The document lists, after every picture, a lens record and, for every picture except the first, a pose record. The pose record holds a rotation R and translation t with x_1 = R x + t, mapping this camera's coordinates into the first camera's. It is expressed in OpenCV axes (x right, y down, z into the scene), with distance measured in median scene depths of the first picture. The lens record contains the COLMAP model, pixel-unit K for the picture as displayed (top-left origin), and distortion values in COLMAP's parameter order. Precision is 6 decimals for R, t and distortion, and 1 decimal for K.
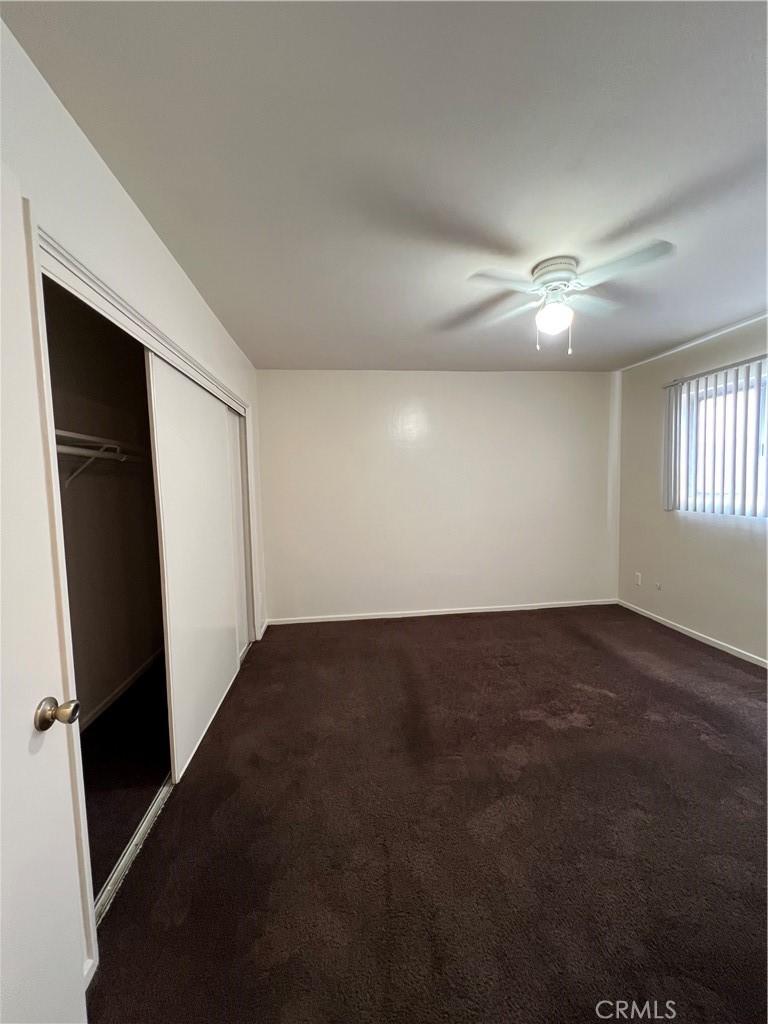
lens RADIAL K [[409.3, 0, 392.4], [0, 409.3, 512.8], [0, 0, 1]] dist [-0.001470, 0.000882]
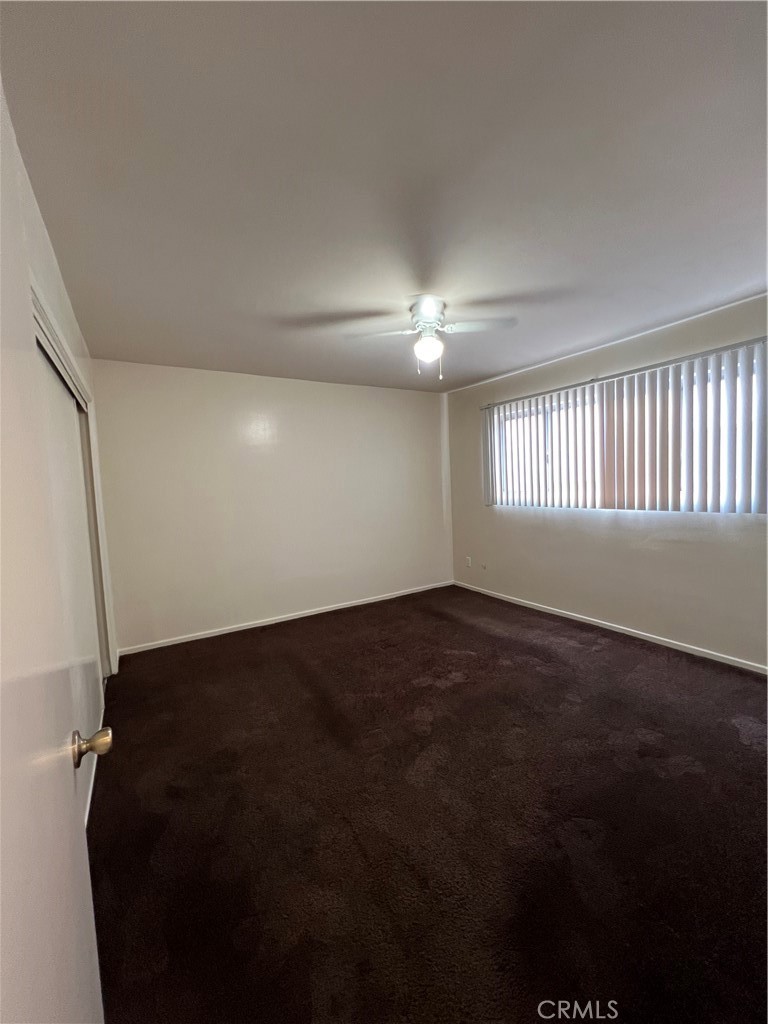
lens RADIAL K [[409.3, 0, 386.0], [0, 409.3, 512.8], [0, 0, 1]] dist [-0.001470, 0.000882]
pose [[0.906282, -0.044268, 0.420350, -0.211876], [0.050291, 0.998729, -0.003251, 0.006917], [-0.419672, 0.024086, 0.907356, -0.032501]]
